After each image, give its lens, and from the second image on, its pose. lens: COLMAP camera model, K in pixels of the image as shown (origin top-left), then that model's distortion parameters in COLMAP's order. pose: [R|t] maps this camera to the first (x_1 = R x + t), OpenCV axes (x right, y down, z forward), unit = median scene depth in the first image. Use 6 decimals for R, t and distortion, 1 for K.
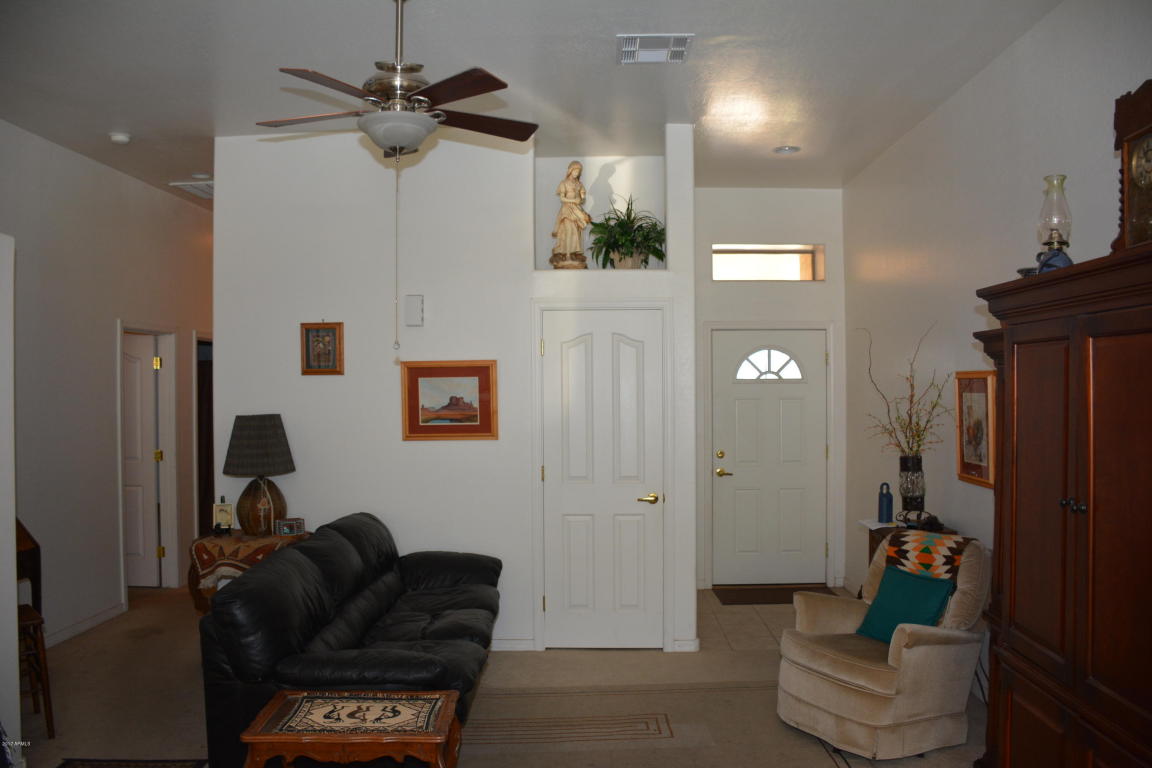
lens RADIAL K [[889.2, 0, 573.2], [0, 889.2, 389.5], [0, 0, 1]] dist [-0.151140, 0.087431]
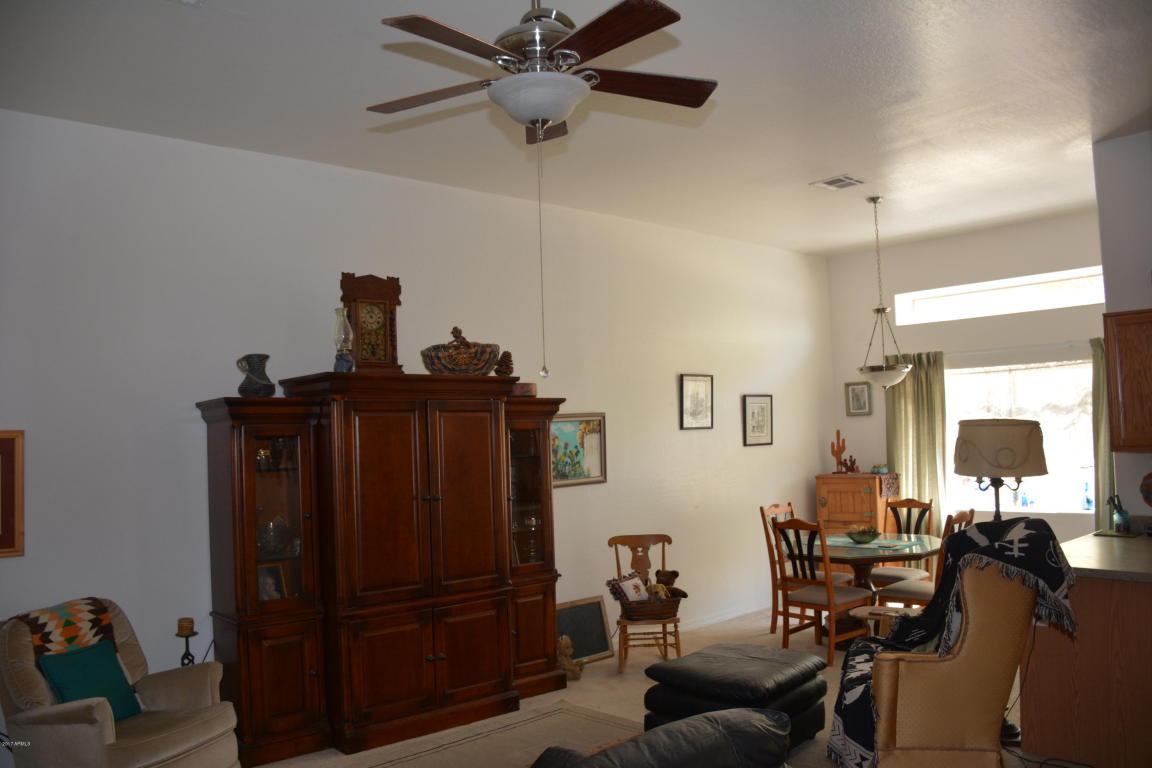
lens RADIAL K [[889.2, 0, 571.3], [0, 889.2, 389.7], [0, 0, 1]] dist [-0.151140, 0.087431]
pose [[-0.690266, 0.063998, 0.720720, -0.649726], [0.037753, 0.997909, -0.052453, 0.004507], [-0.722570, -0.008997, -0.691239, 1.276486]]
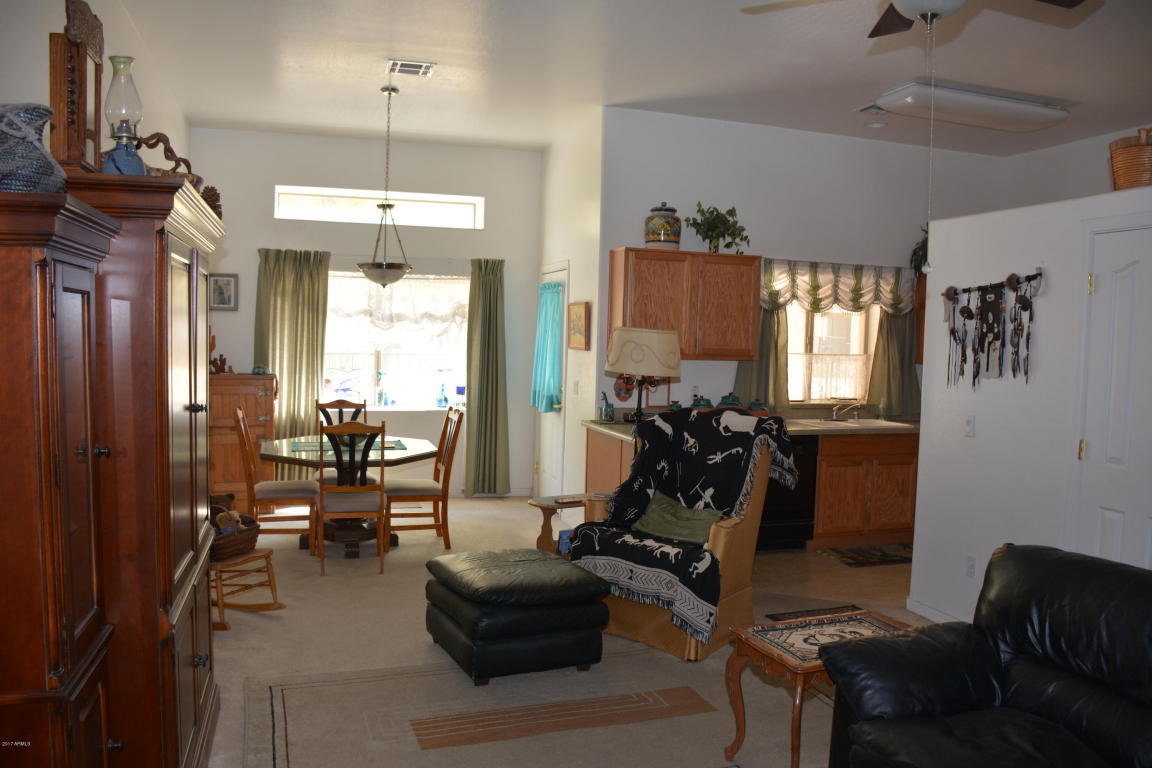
lens RADIAL K [[889.2, 0, 578.8], [0, 889.2, 392.0], [0, 0, 1]] dist [-0.151140, 0.087431]
pose [[-0.941107, 0.004784, -0.338074, 0.293511], [-0.020517, 0.997249, 0.071226, 0.008154], [0.337485, 0.073967, -0.938420, 1.366745]]
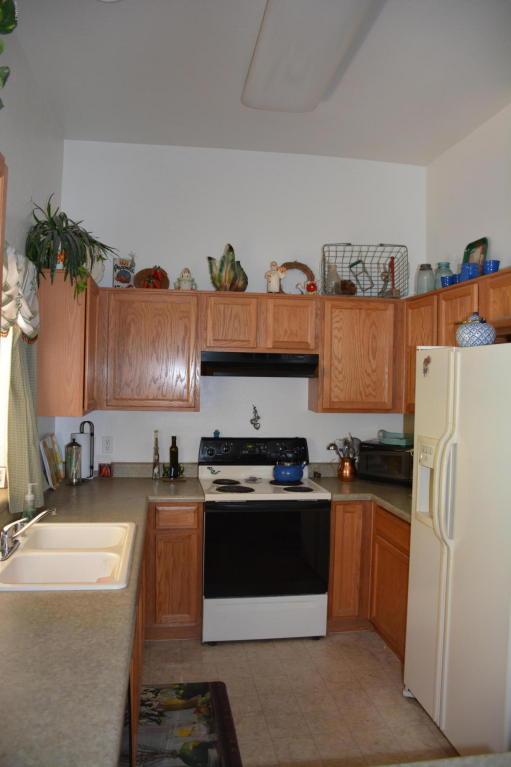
lens RADIAL K [[592.0, 0, 255.1], [0, 592.0, 378.7], [0, 0, 1]] dist [-0.151140, 0.087431]
pose [[0.183132, 0.020407, -0.982876, -0.192760], [-0.024258, 0.999574, 0.016234, -0.003677], [0.982789, 0.020869, 0.183549, 0.019848]]
